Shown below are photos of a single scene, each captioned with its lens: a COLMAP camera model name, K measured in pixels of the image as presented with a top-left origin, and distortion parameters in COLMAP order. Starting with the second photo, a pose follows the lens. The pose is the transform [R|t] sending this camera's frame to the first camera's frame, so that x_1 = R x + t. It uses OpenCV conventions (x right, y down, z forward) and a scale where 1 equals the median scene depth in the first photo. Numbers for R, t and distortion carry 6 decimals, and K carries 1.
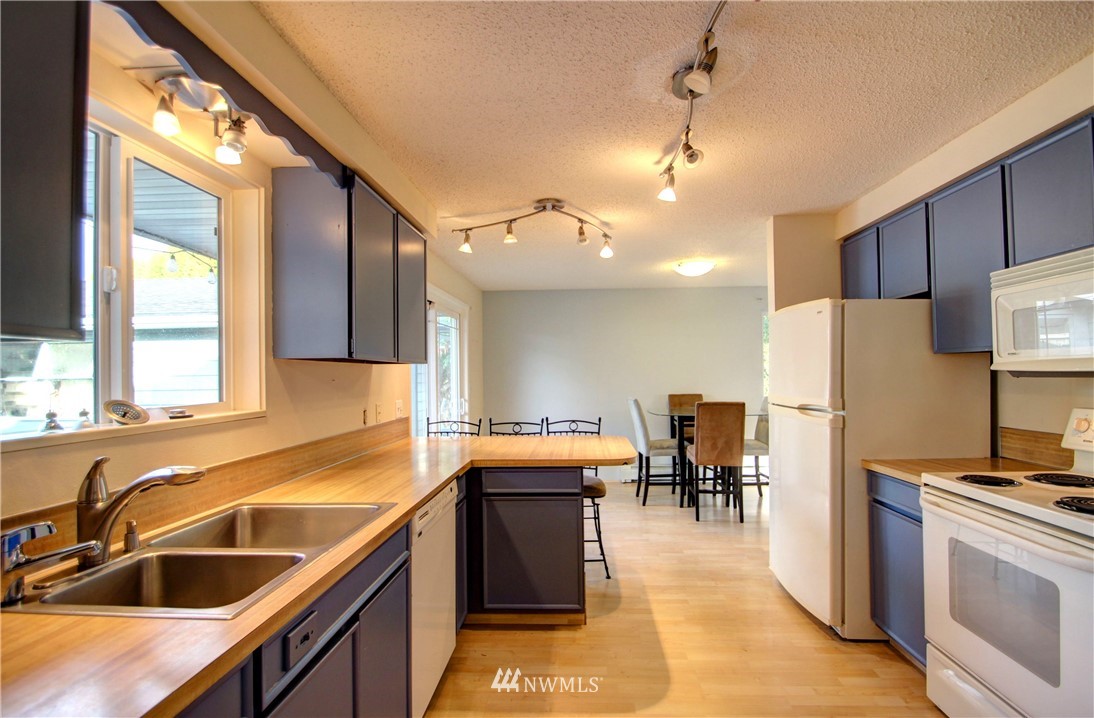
lens RADIAL K [[511.9, 0, 557.0], [0, 511.9, 365.7], [0, 0, 1]] dist [0.012697, -0.000253]
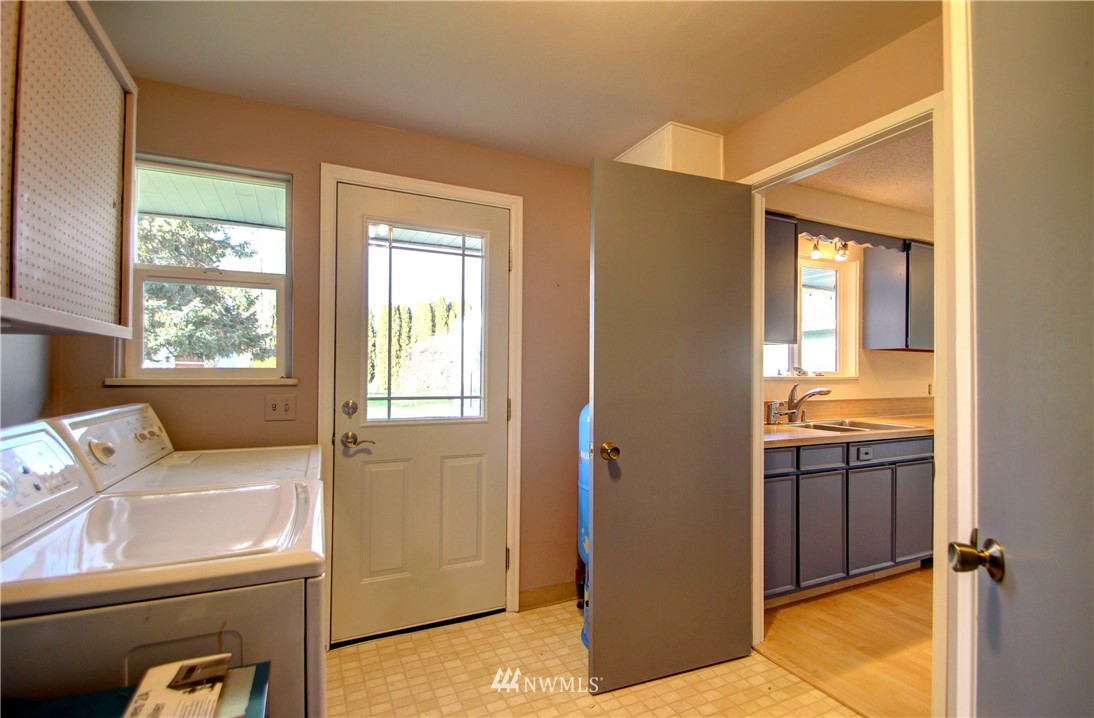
lens RADIAL K [[511.9, 0, 557.0], [0, 511.9, 365.7], [0, 0, 1]] dist [0.012697, -0.000253]
pose [[0.473830, 0.008387, -0.880576, 0.618272], [-0.003106, 0.999964, 0.007853, 0.036431], [0.880611, -0.000986, 0.473839, -0.944175]]
